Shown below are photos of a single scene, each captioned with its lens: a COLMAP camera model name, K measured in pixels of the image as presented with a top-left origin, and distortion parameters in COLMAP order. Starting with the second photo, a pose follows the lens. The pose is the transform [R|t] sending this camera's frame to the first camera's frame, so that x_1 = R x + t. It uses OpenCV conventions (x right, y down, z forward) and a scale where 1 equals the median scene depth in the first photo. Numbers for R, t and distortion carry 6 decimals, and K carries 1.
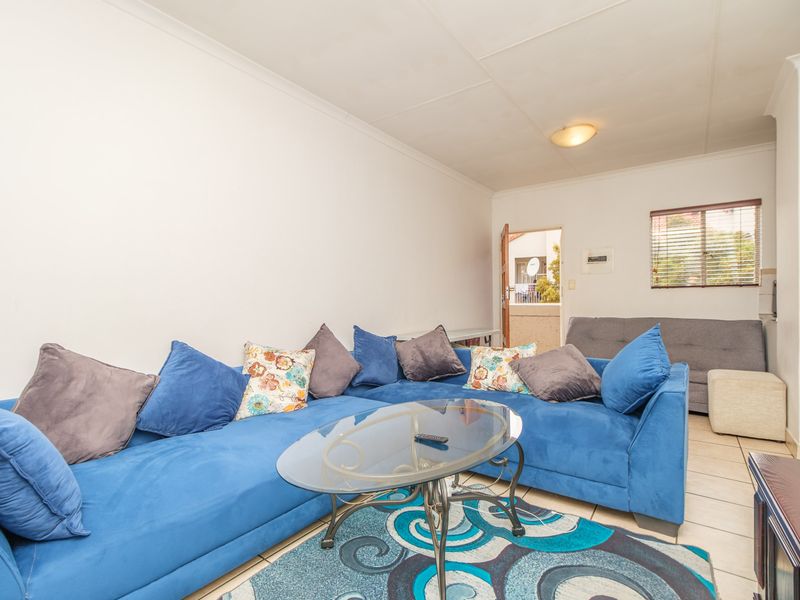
lens RADIAL K [[405.1, 0, 396.8], [0, 405.1, 325.0], [0, 0, 1]] dist [-0.001229, -0.001232]
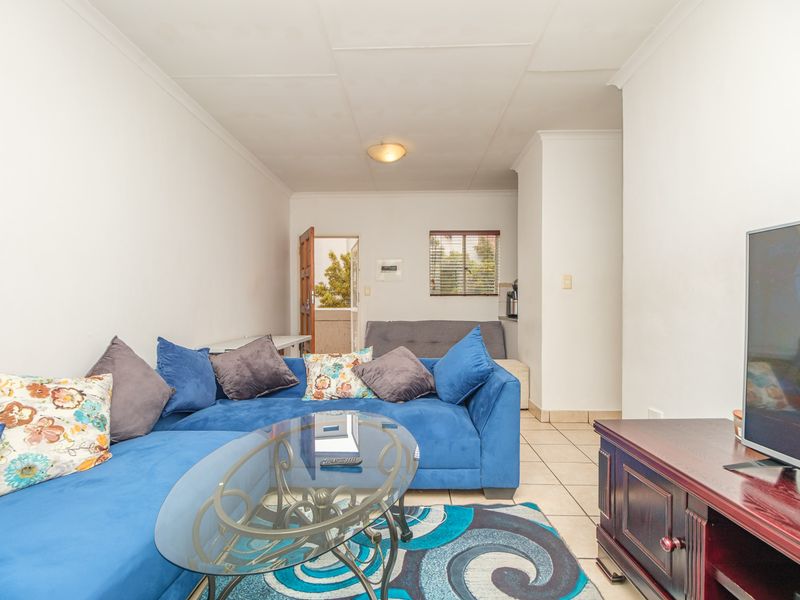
lens RADIAL K [[405.1, 0, 396.8], [0, 405.1, 325.0], [0, 0, 1]] dist [-0.001229, -0.001232]
pose [[0.812428, -0.022821, 0.582615, -0.210044], [0.029275, 0.999570, -0.001669, -0.008169], [-0.582327, 0.018411, 0.812746, 0.138661]]
